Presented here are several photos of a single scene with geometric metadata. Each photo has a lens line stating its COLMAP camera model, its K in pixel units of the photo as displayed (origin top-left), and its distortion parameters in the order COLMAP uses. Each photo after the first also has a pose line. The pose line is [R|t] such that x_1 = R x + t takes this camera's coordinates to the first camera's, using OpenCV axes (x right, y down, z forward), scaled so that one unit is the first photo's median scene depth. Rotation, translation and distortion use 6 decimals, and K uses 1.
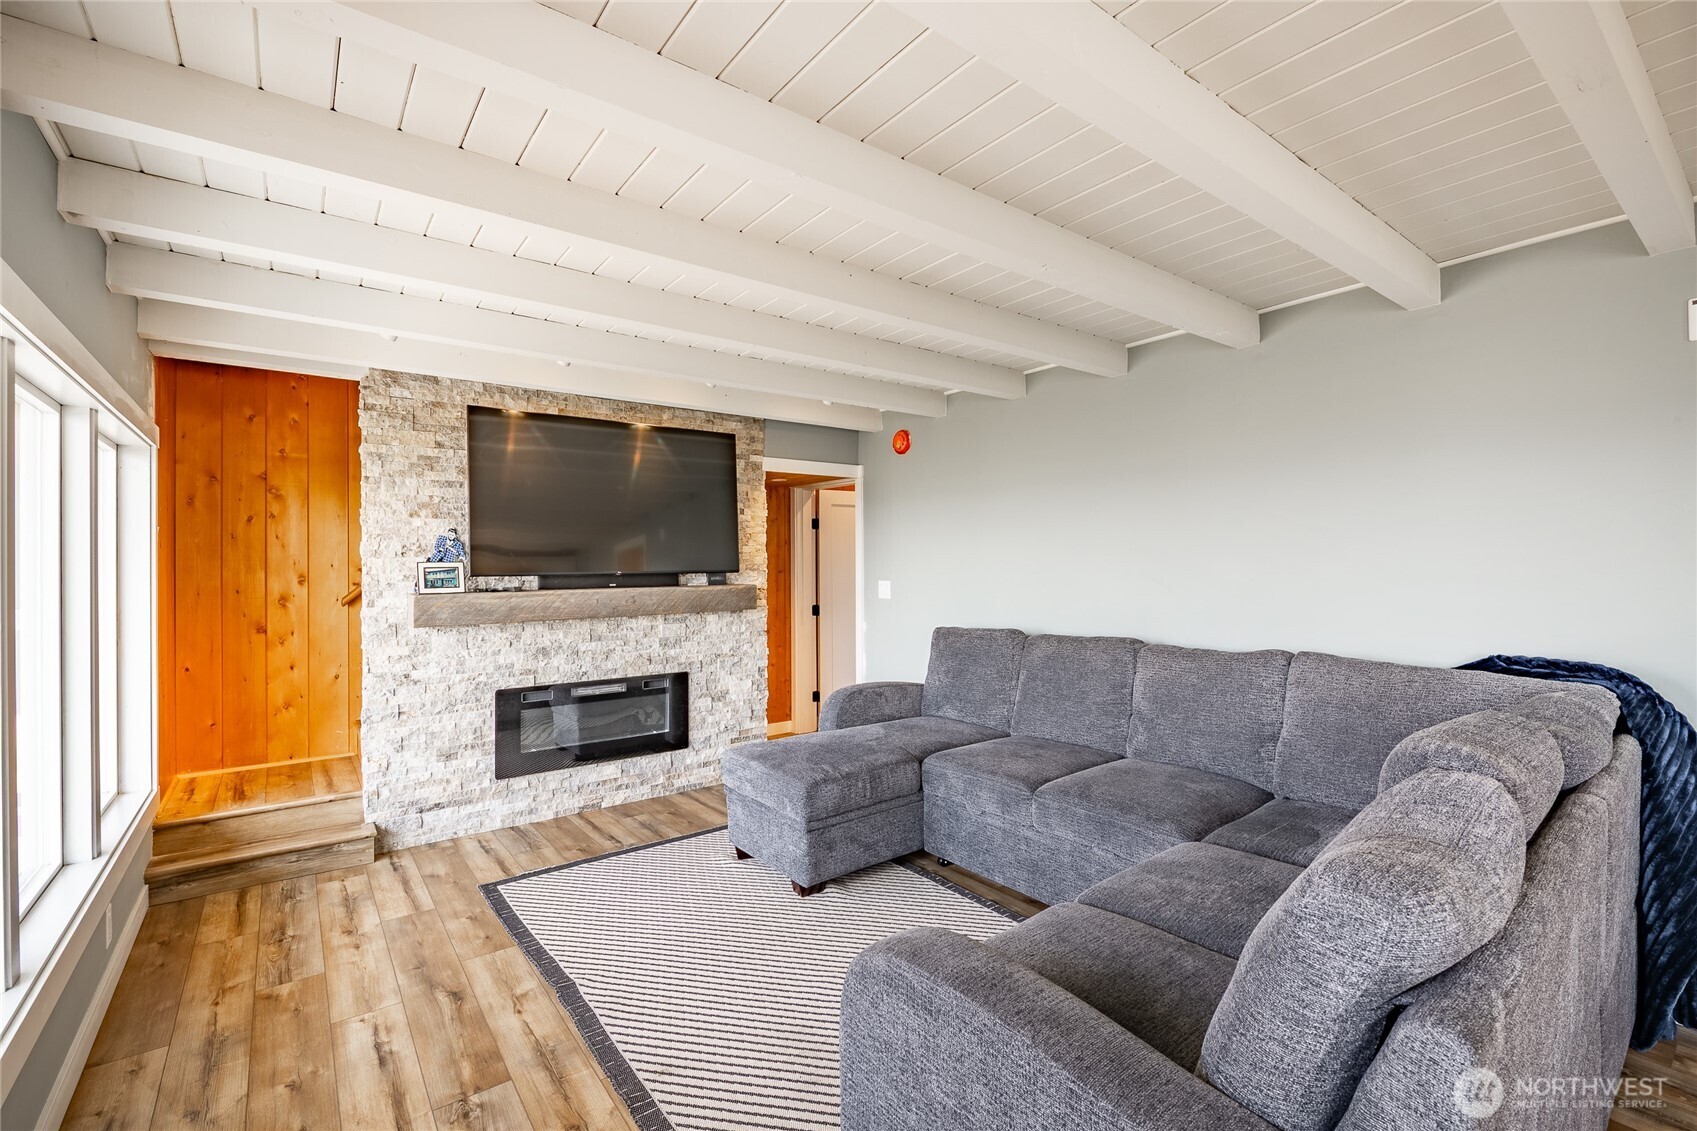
lens RADIAL K [[739.9, 0, 846.4], [0, 739.9, 568.3], [0, 0, 1]] dist [-0.002552, -0.000164]
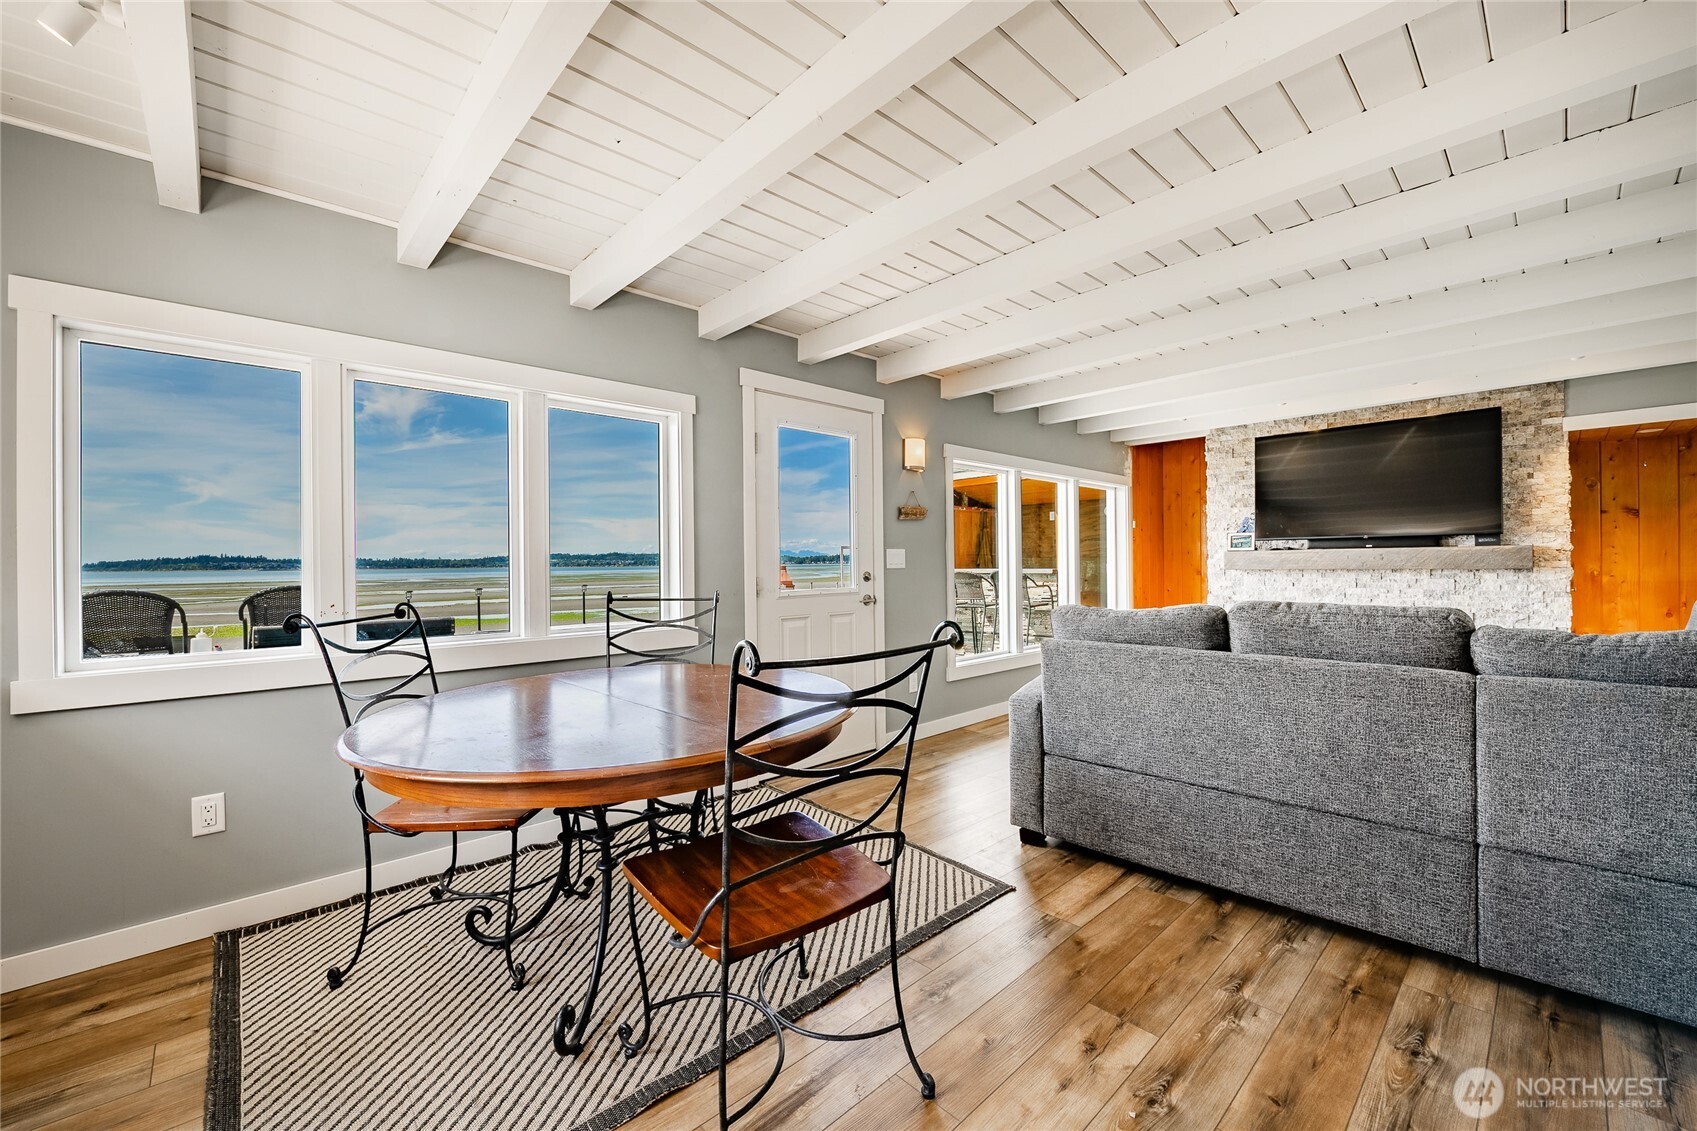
lens RADIAL K [[675.1, 0, 849.0], [0, 675.1, 566.2], [0, 0, 1]] dist [-0.014392, -0.000105]
pose [[0.106081, 0.009044, -0.994316, 0.724153], [-0.000003, 0.999959, 0.009095, 0.044527], [0.994357, -0.000962, 0.106077, -0.058287]]
